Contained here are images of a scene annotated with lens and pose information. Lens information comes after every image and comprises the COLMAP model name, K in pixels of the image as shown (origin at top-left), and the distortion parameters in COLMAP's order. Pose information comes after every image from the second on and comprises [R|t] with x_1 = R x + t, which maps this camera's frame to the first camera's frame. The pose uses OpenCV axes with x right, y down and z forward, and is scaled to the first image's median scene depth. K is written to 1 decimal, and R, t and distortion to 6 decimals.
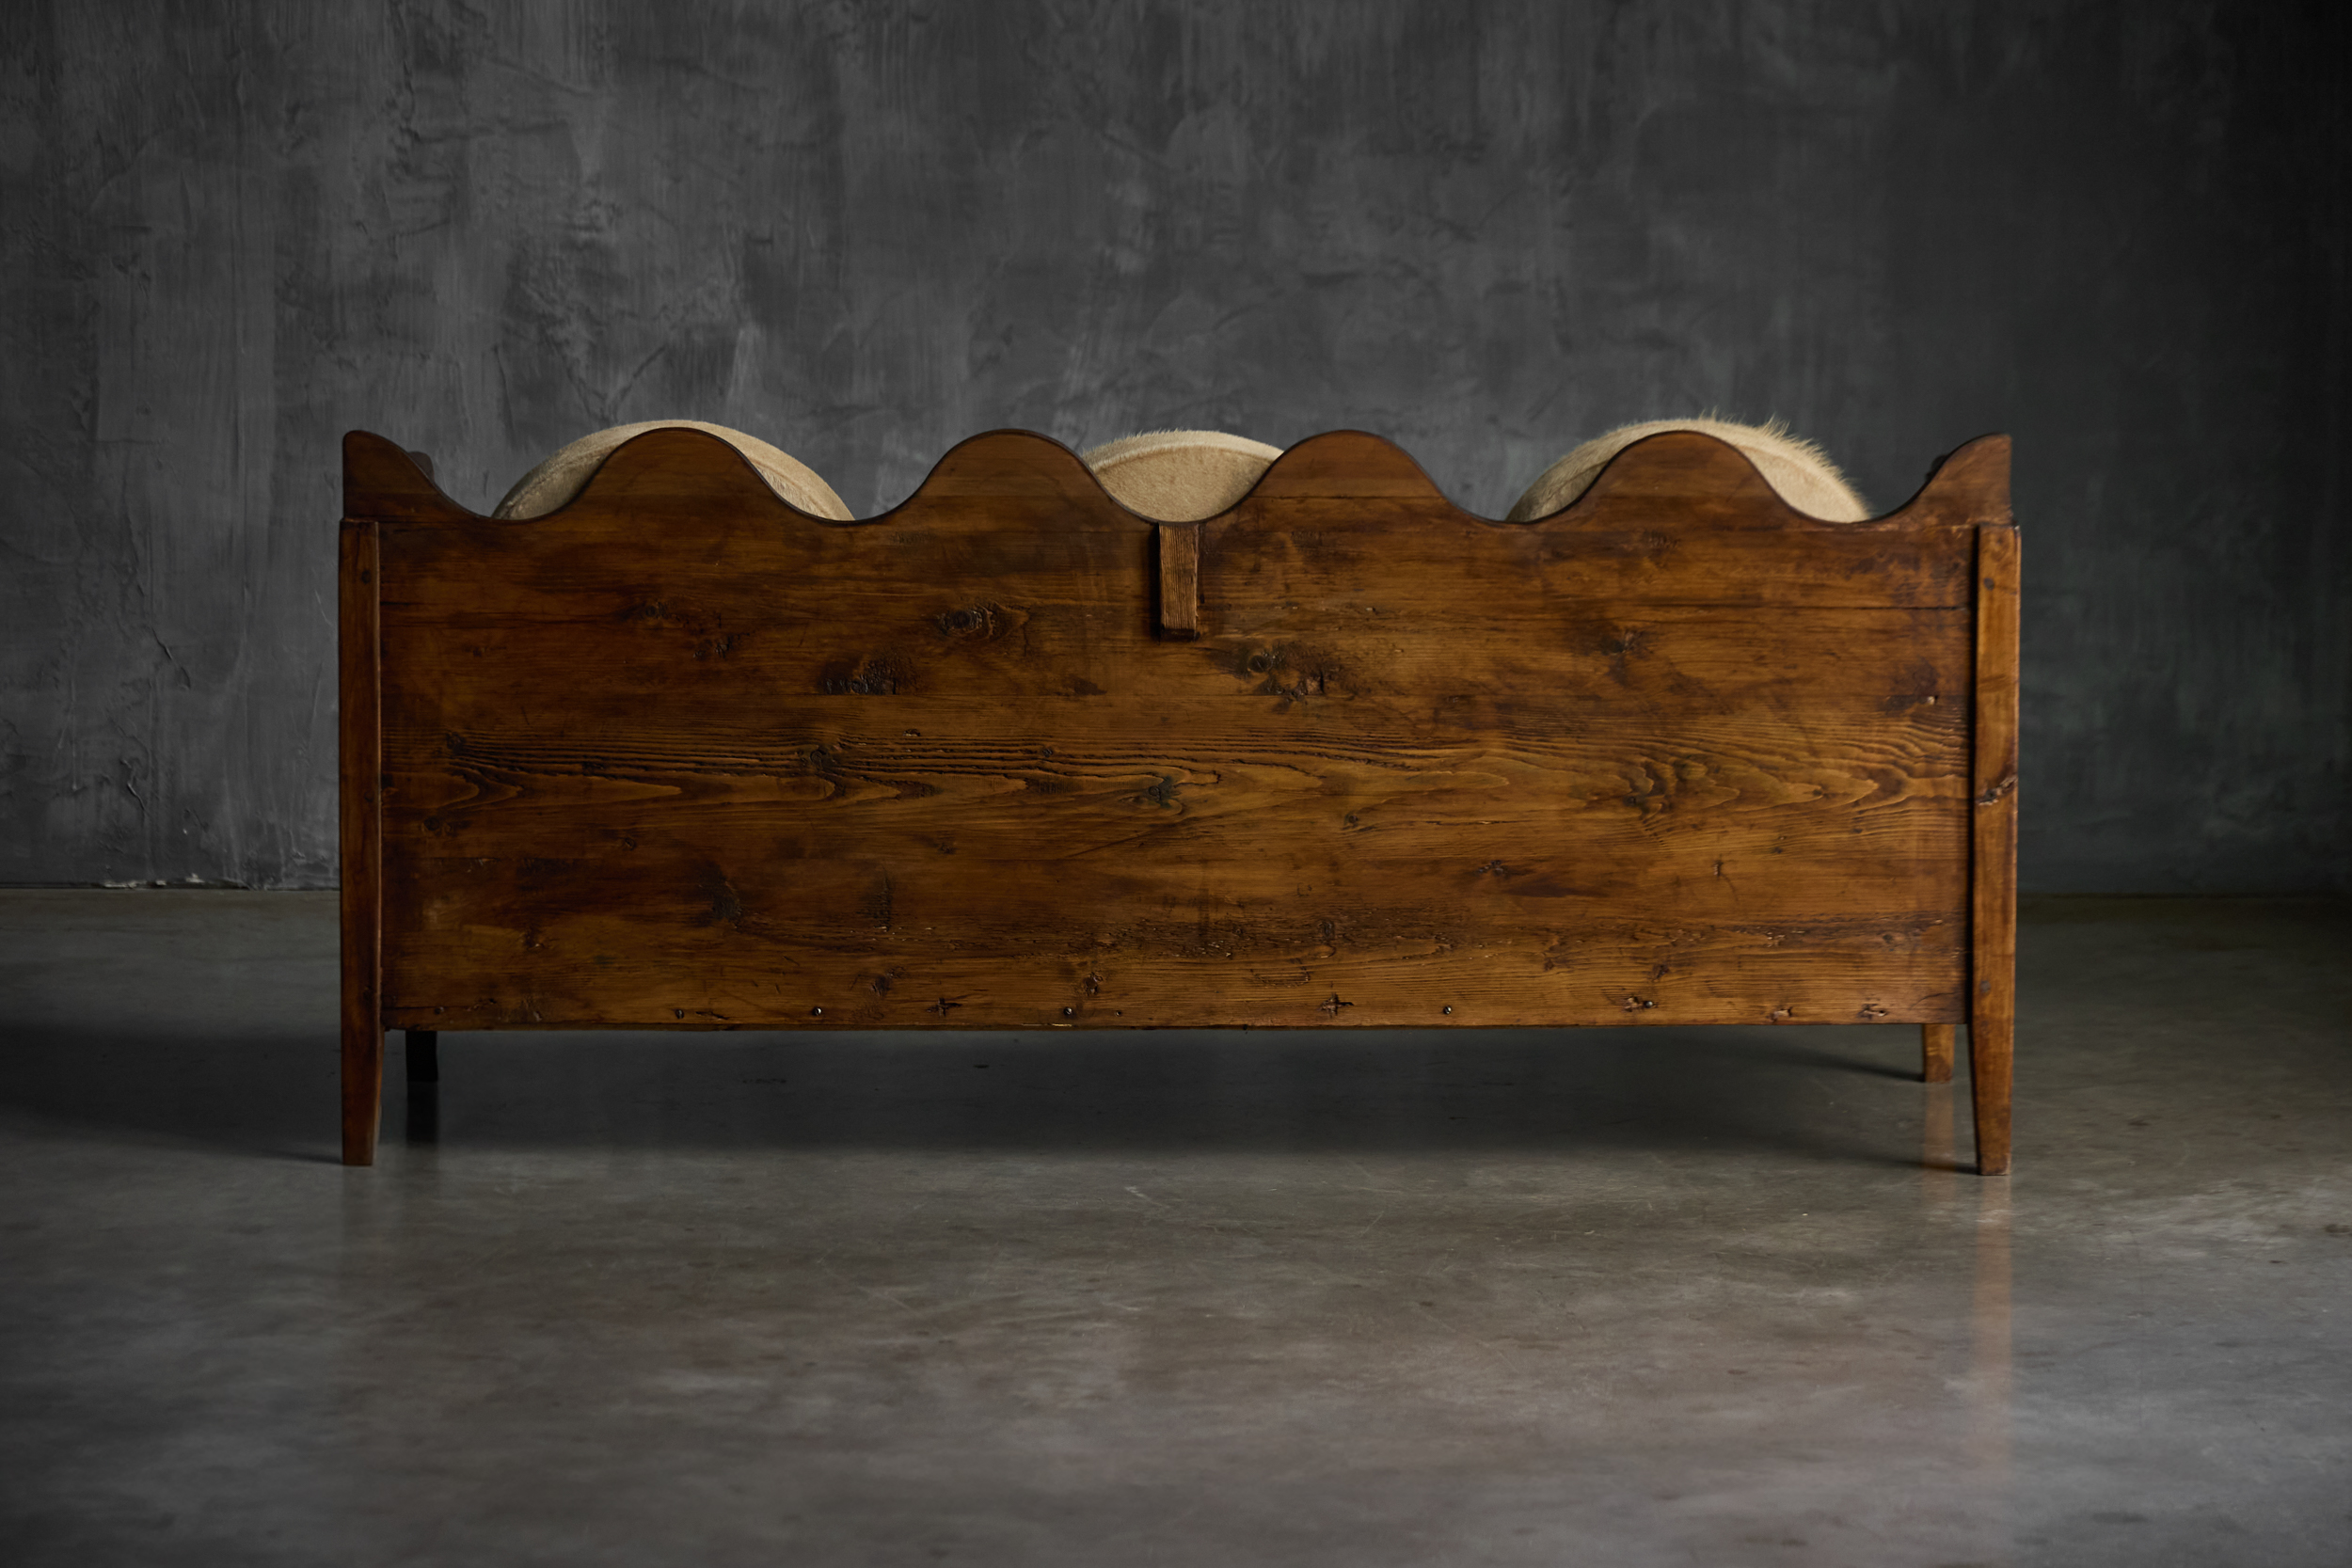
lens RADIAL K [[7030.3, 0, 1176.0], [0, 7030.3, 784.0], [0, 0, 1]] dist [-0.005543, 1.015887]
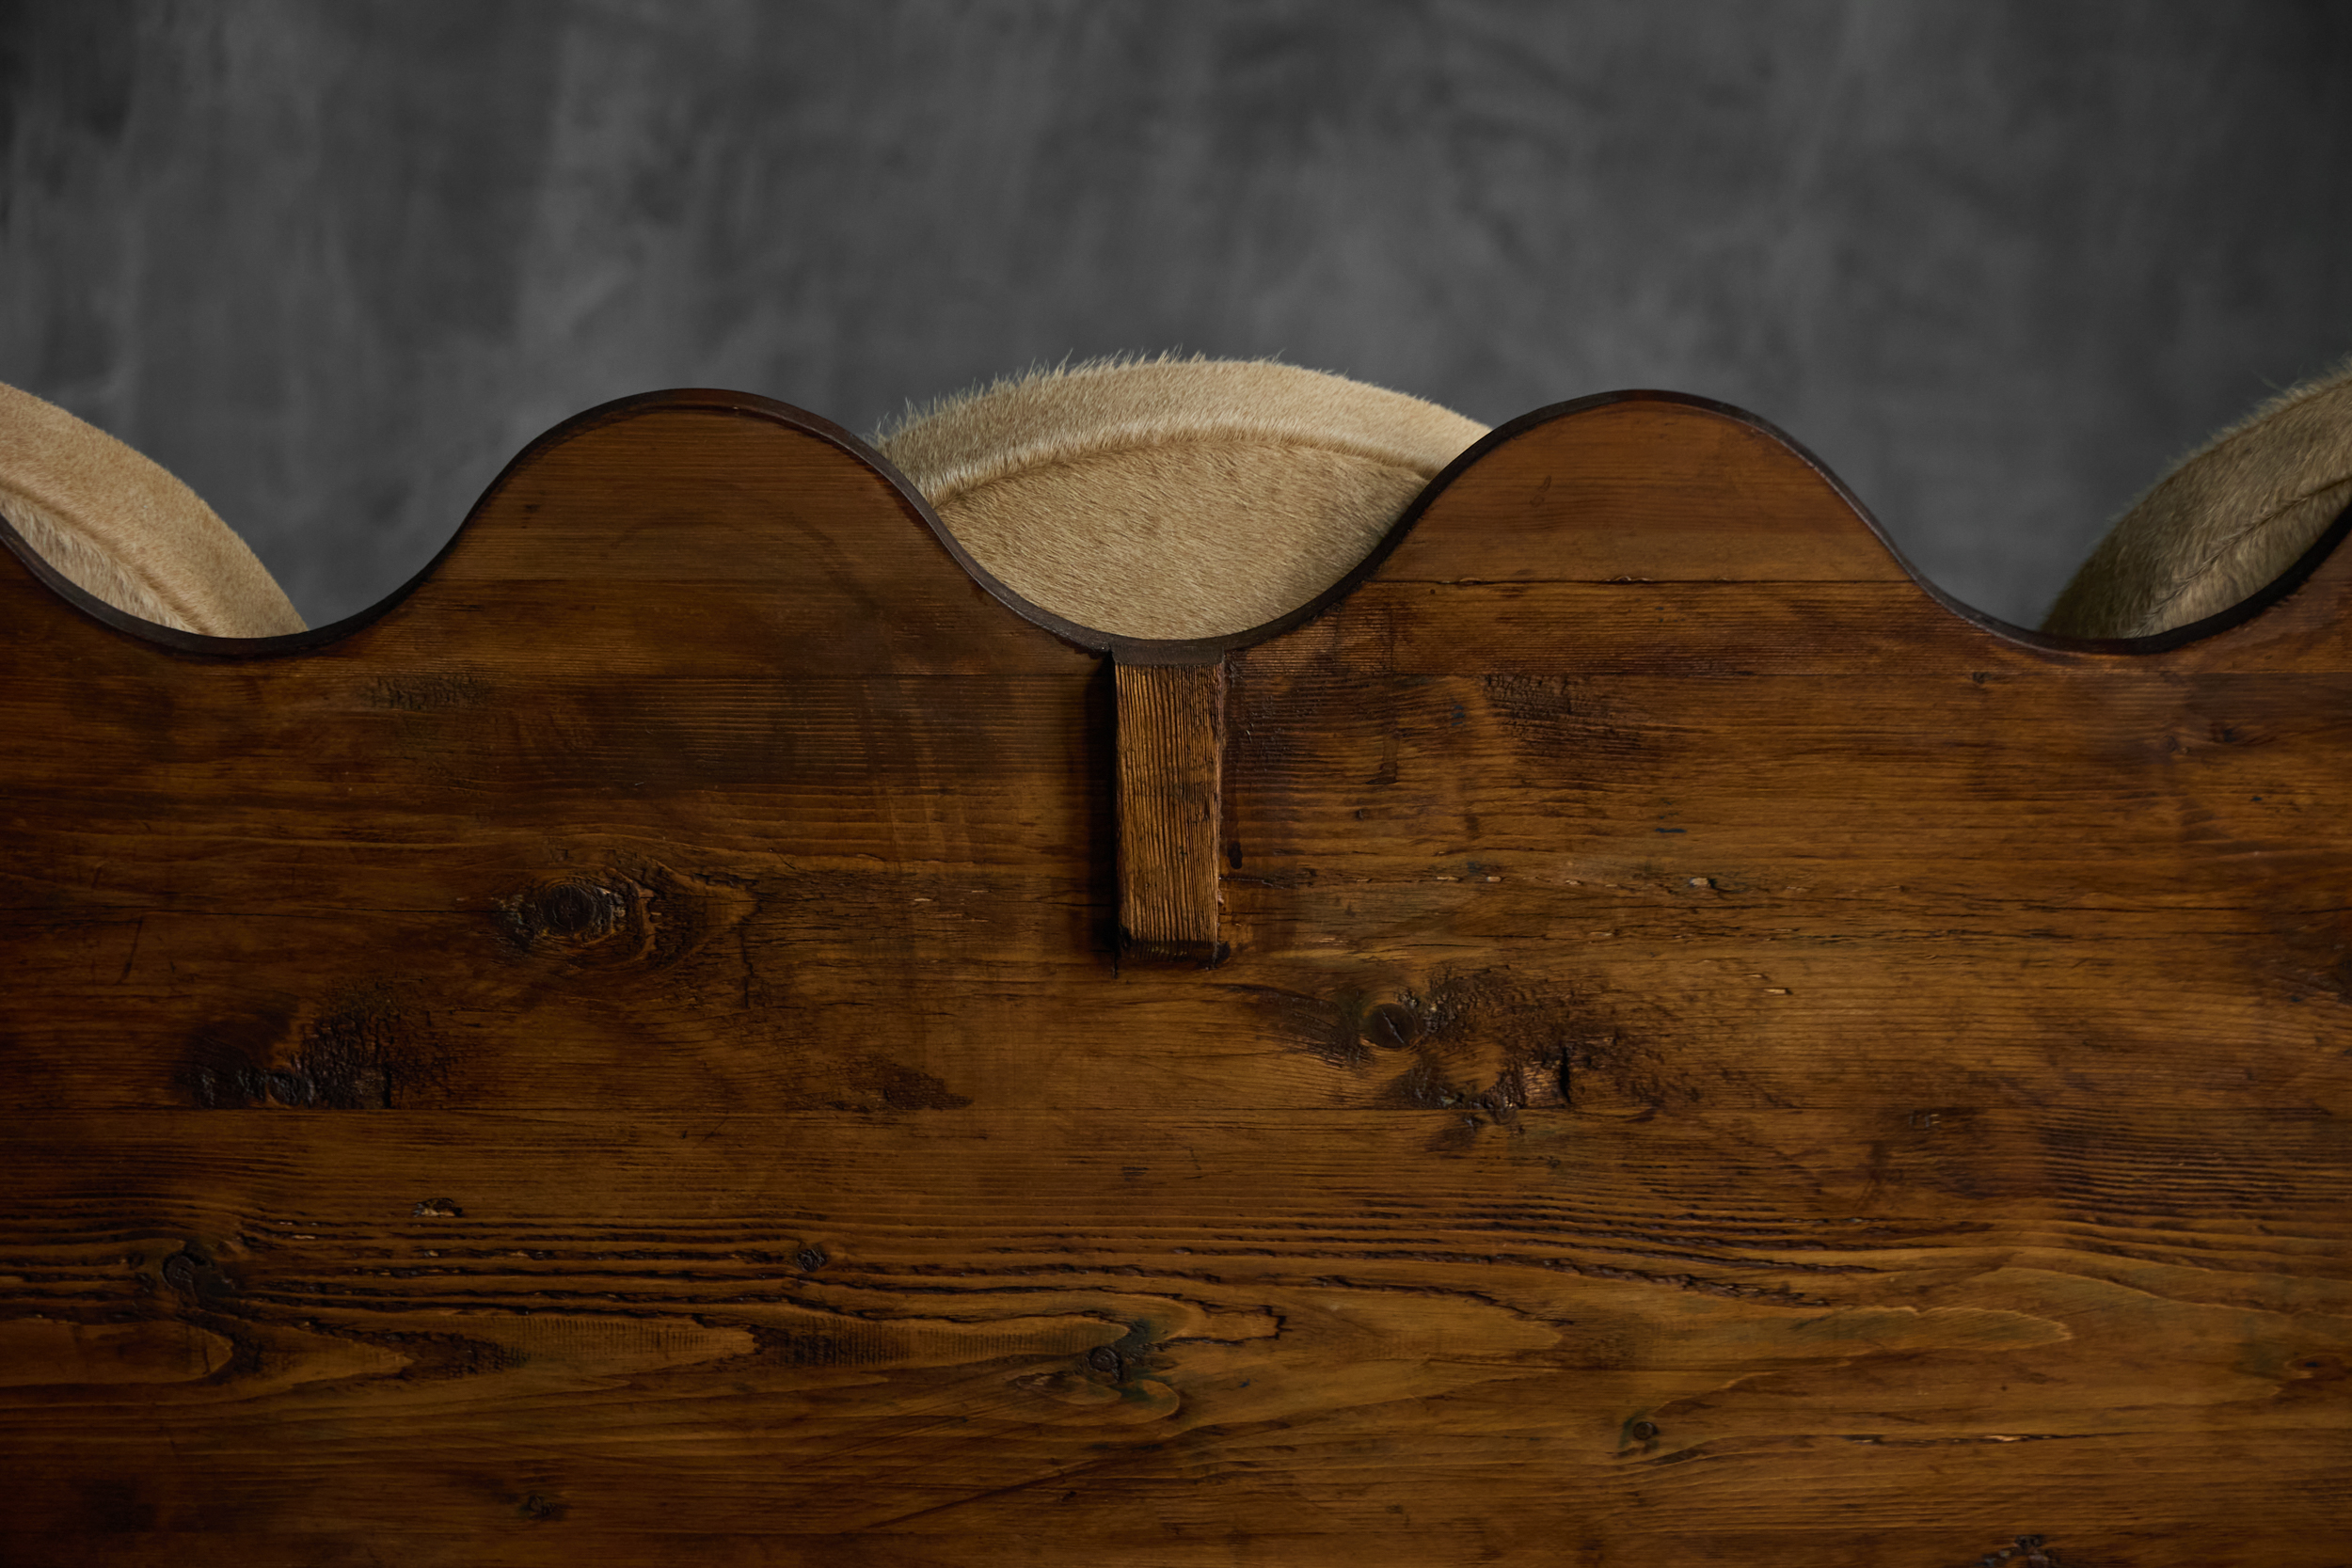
lens RADIAL K [[7049.5, 0, 1176.0], [0, 7049.5, 784.0], [0, 0, 1]] dist [0.016400, -0.303128]
pose [[0.999999, -0.001411, 0.000324, 0.000574], [0.001345, 0.988409, 0.151811, -0.084148], [-0.000535, -0.151810, 0.988410, 0.639106]]
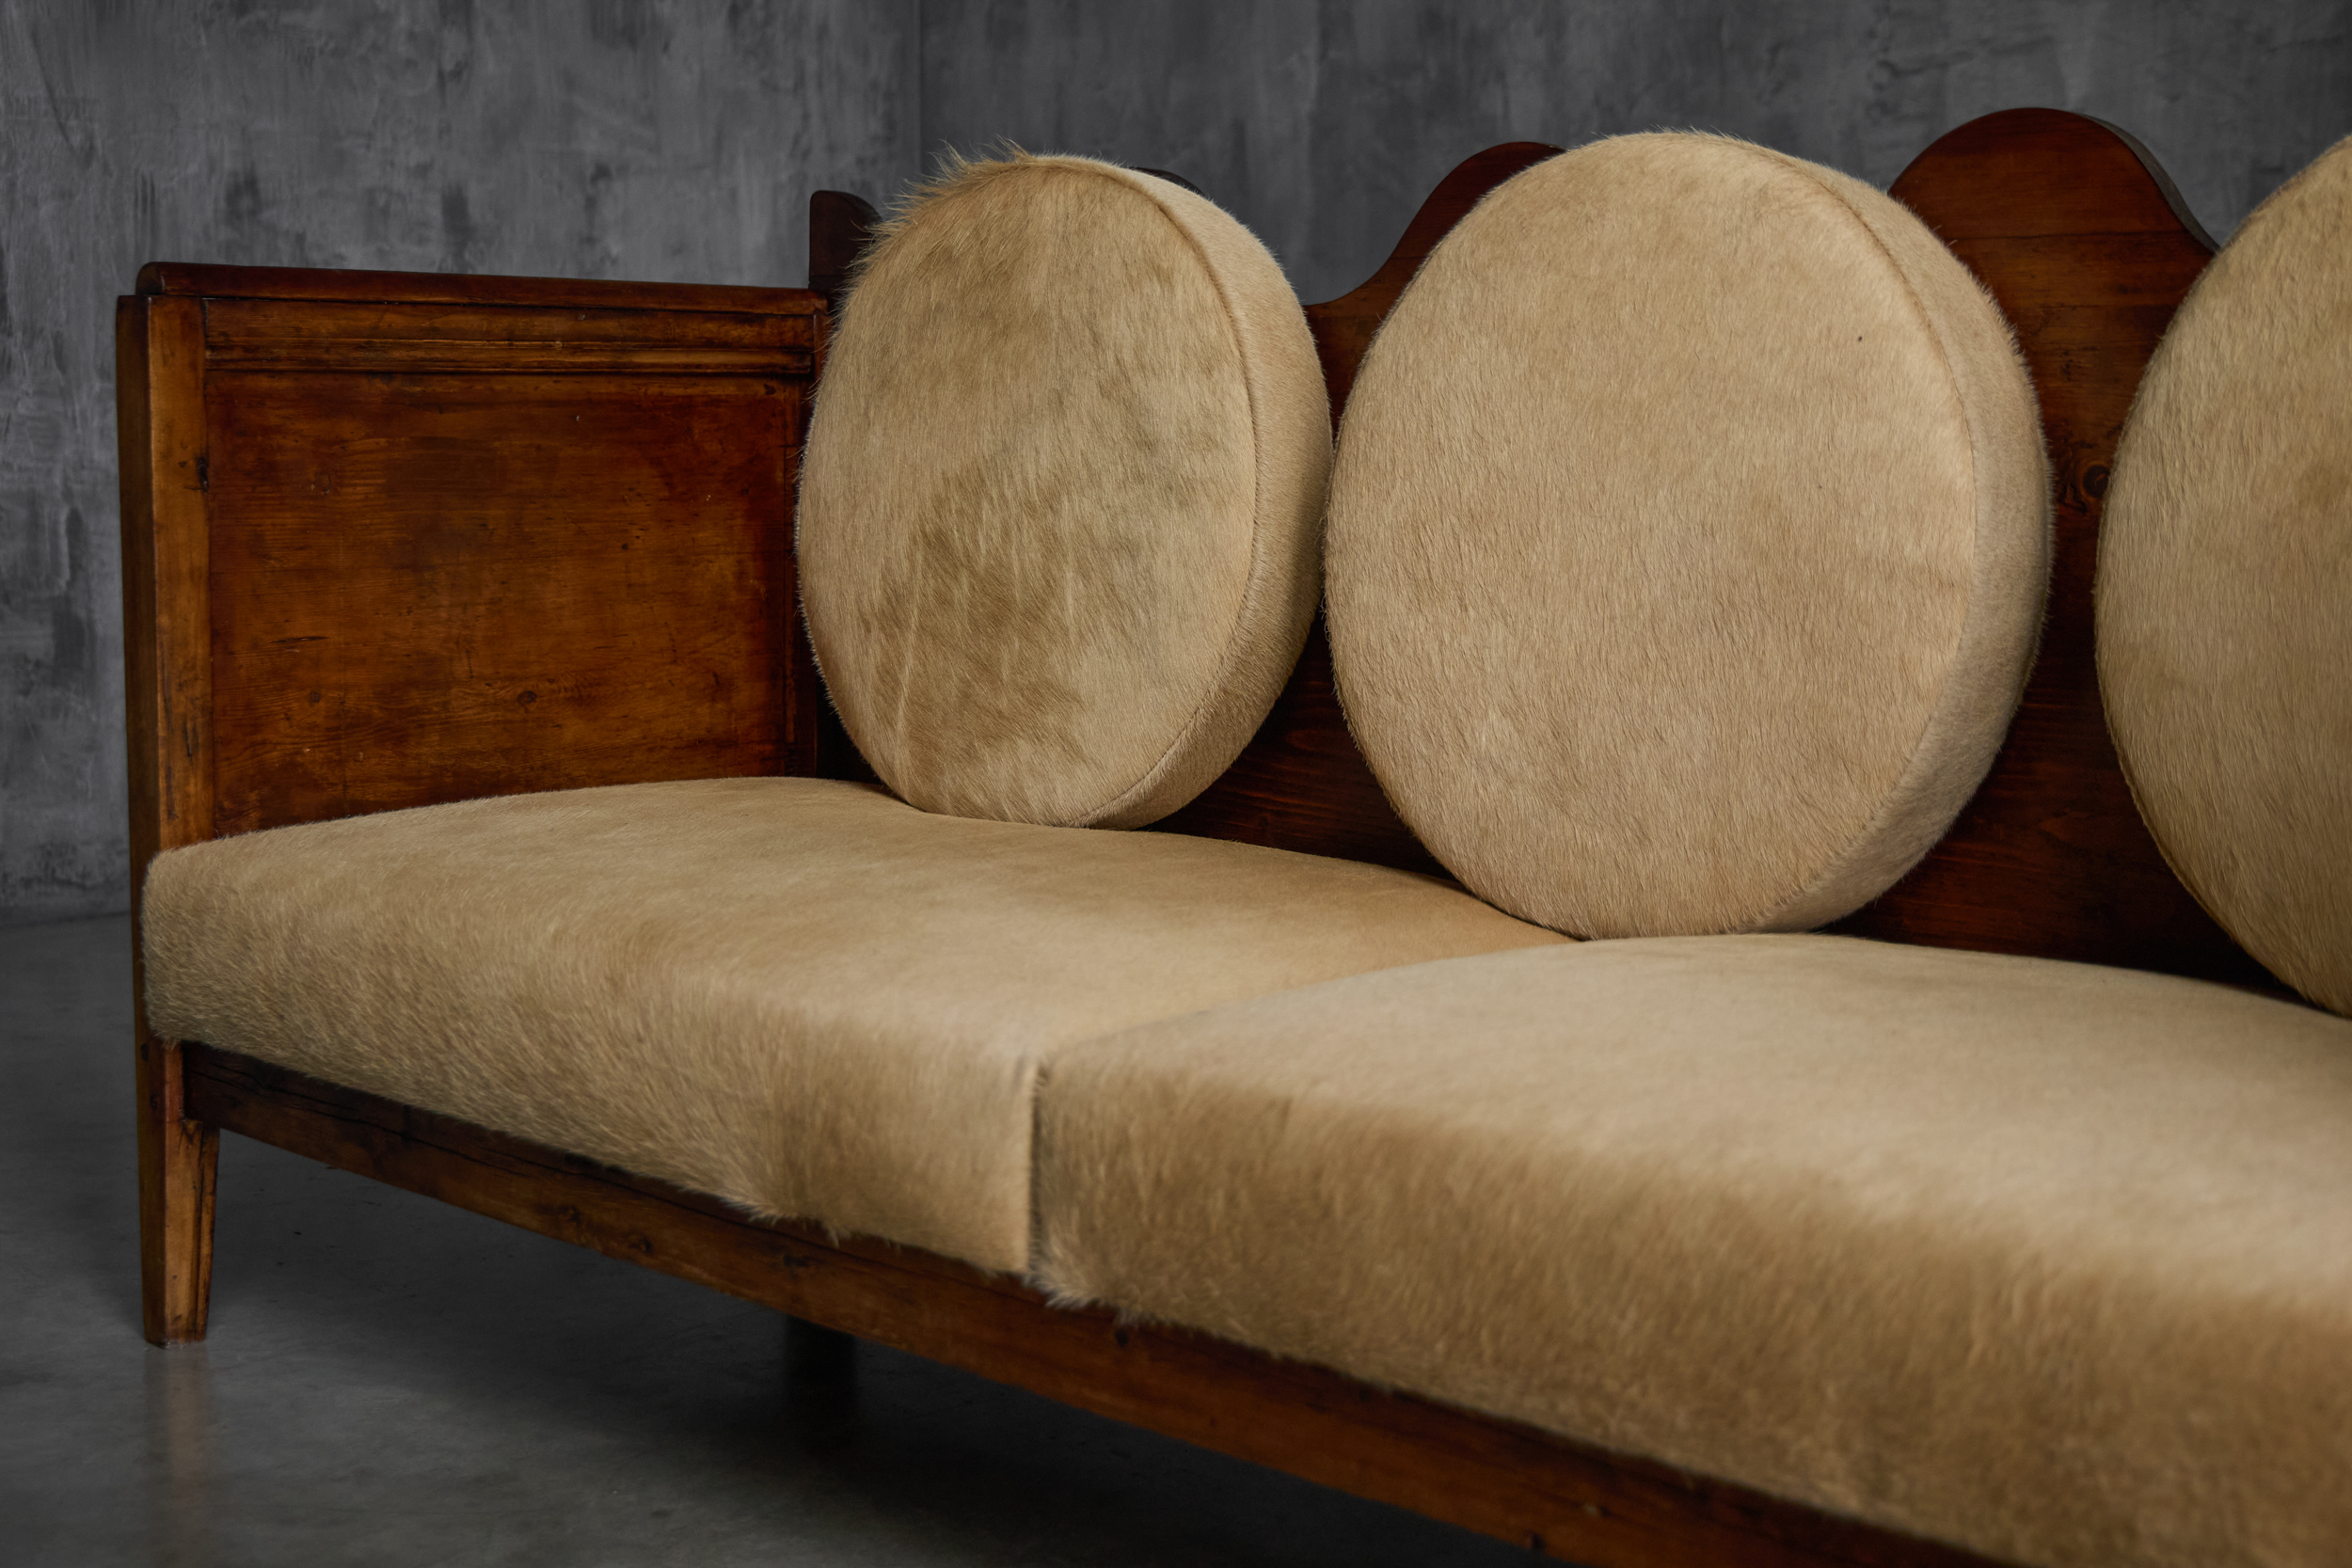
lens RADIAL K [[3257.0, 0, 1176.0], [0, 3257.0, 784.0], [0, 0, 1]] dist [-0.042558, 0.148361]
pose [[0.710523, 0.074674, -0.699700, 0.140370], [-0.090411, 0.995799, 0.014464, -0.004187], [0.697841, 0.052984, 0.714290, 0.823294]]
